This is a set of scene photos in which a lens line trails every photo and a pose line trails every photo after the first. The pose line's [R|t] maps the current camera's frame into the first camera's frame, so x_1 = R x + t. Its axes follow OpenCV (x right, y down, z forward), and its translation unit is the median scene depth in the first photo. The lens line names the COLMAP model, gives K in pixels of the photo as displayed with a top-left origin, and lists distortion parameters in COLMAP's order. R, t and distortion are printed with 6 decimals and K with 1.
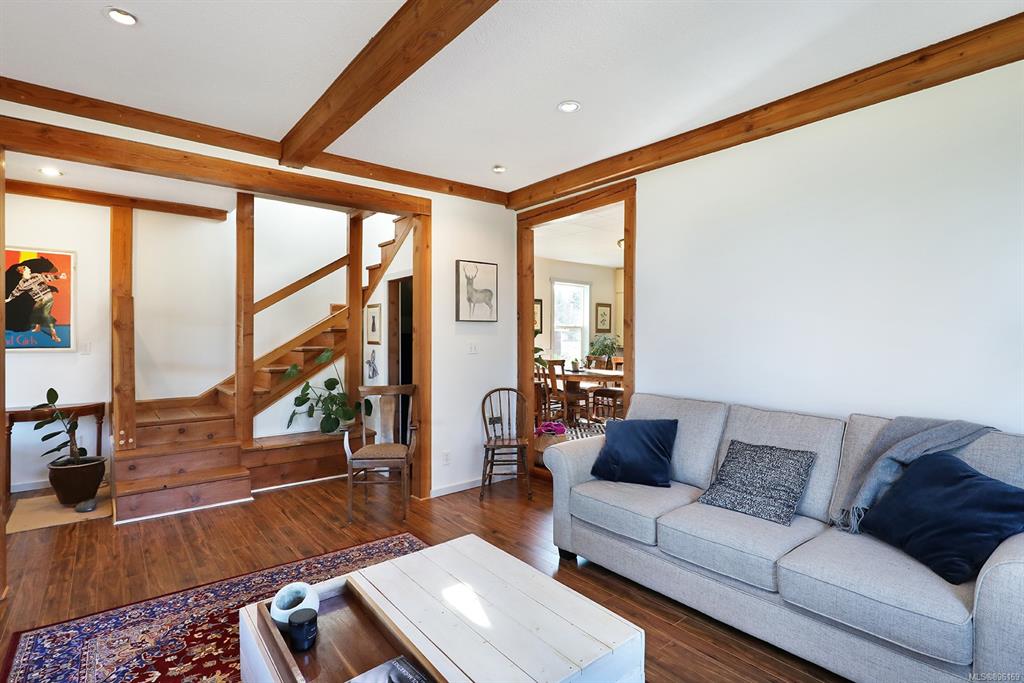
lens RADIAL K [[495.9, 0, 512.0], [0, 495.9, 341.5], [0, 0, 1]] dist [-0.015904, -0.000699]
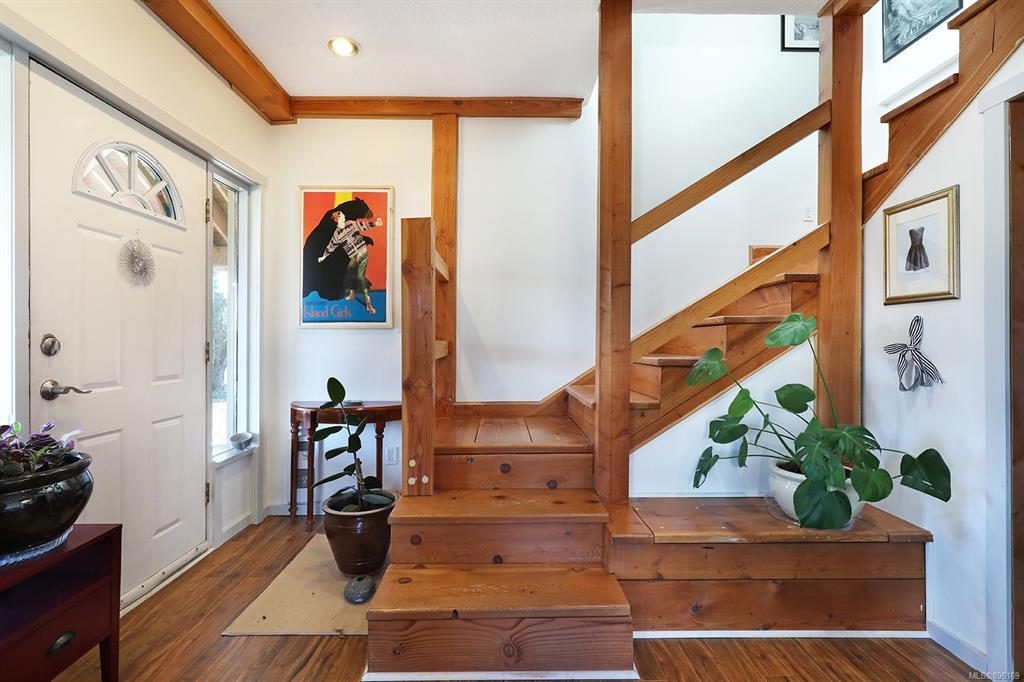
lens RADIAL K [[477.9, 0, 512.0], [0, 477.9, 341.0], [0, 0, 1]] dist [-0.000938, -0.000103]
pose [[0.785615, -0.003007, -0.618709, -0.324280], [-0.005746, 0.999910, -0.012156, 0.046547], [0.618689, 0.013105, 0.785526, 0.559350]]
